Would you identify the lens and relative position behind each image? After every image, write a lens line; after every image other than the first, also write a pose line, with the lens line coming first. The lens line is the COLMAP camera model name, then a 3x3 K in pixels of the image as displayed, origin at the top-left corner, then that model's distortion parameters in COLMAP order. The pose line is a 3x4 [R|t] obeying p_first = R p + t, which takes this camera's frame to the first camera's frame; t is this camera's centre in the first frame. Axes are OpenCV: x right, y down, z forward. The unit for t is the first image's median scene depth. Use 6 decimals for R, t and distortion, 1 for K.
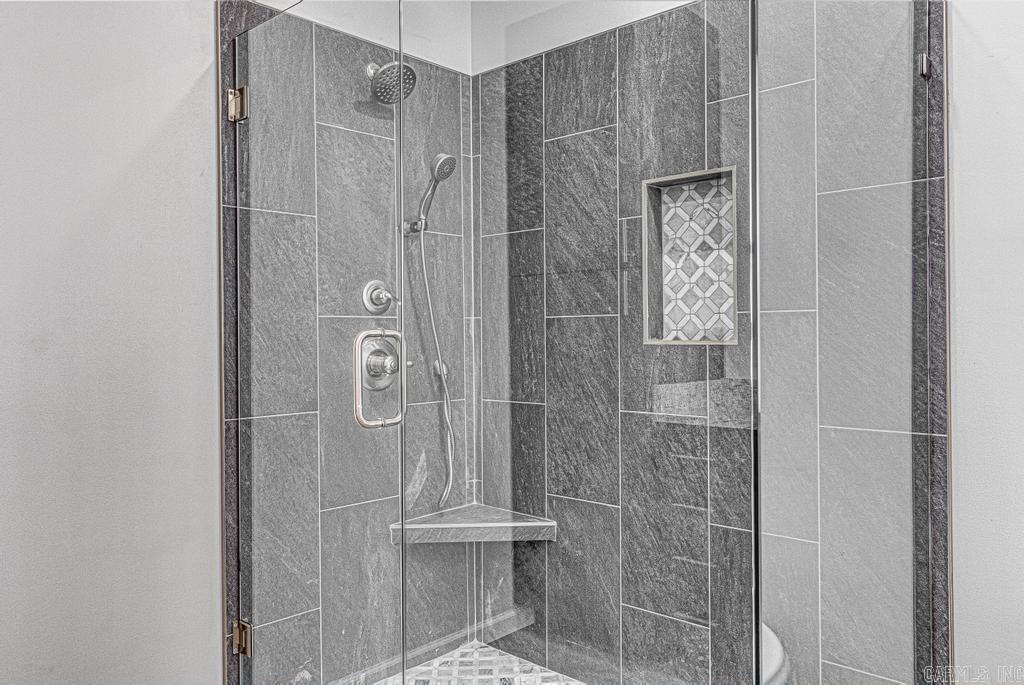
lens RADIAL K [[753.6, 0, 508.1], [0, 753.6, 338.1], [0, 0, 1]] dist [-0.007503, -0.000532]
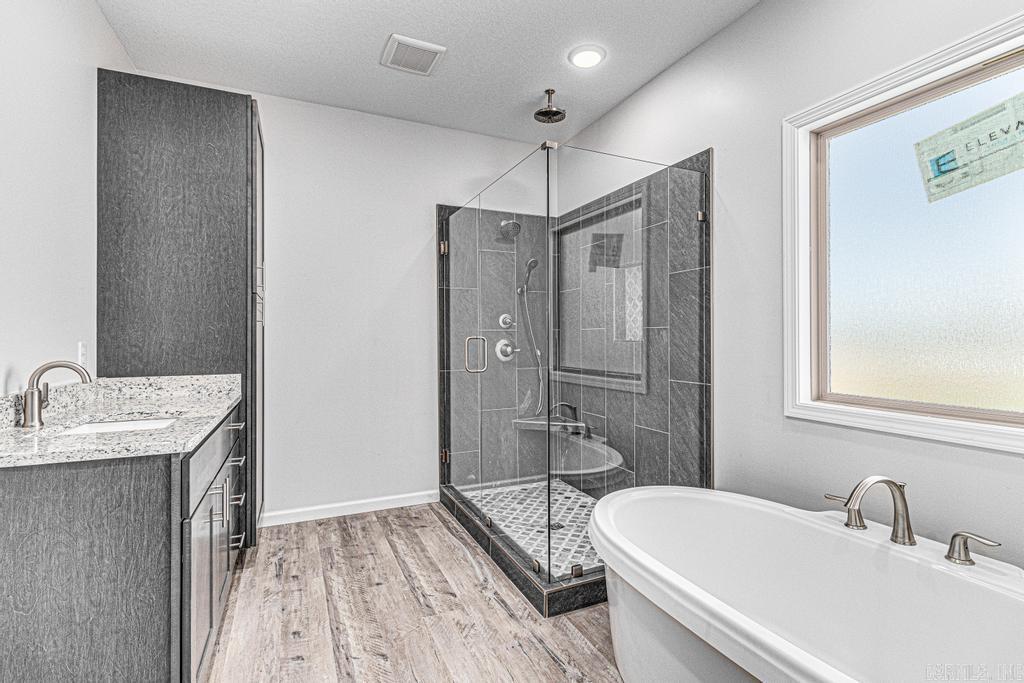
lens RADIAL K [[482.3, 0, 515.3], [0, 482.3, 344.2], [0, 0, 1]] dist [-0.005832, -0.000738]
pose [[0.925763, 0.005935, -0.378058, 0.437367], [-0.001330, 0.999922, 0.012440, -0.003126], [0.378102, -0.011013, 0.925698, -0.385781]]
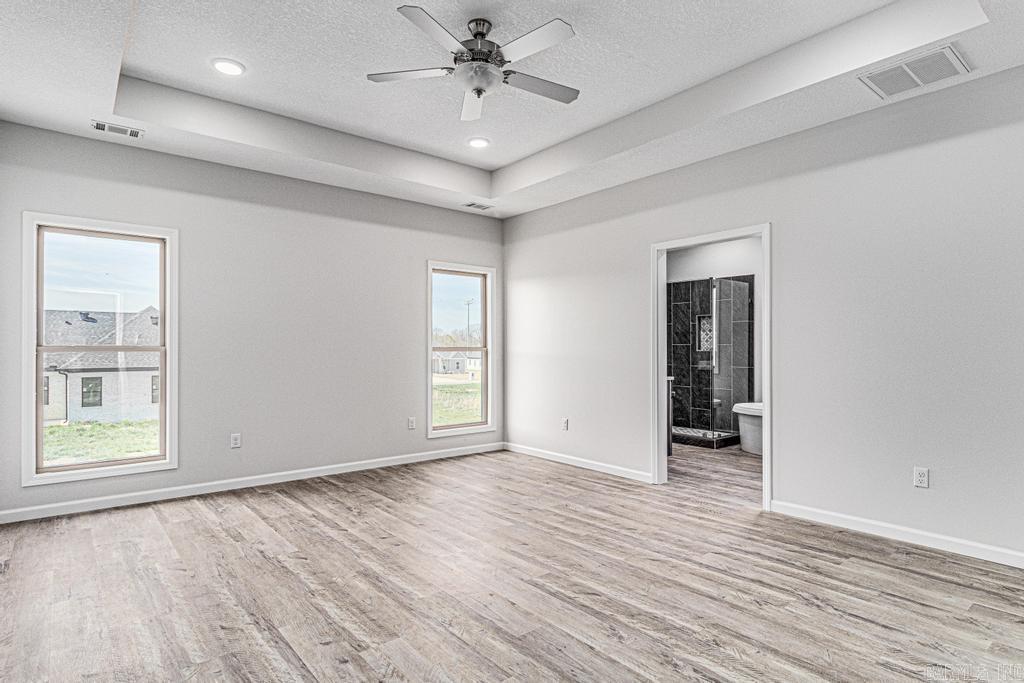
lens RADIAL K [[545.7, 0, 513.4], [0, 545.7, 347.2], [0, 0, 1]] dist [0.016576, -0.001153]
pose [[0.991085, 0.003960, -0.133174, -0.475572], [-0.004270, 0.999989, -0.002044, -0.002975], [0.133164, 0.002594, 0.991091, -2.418519]]
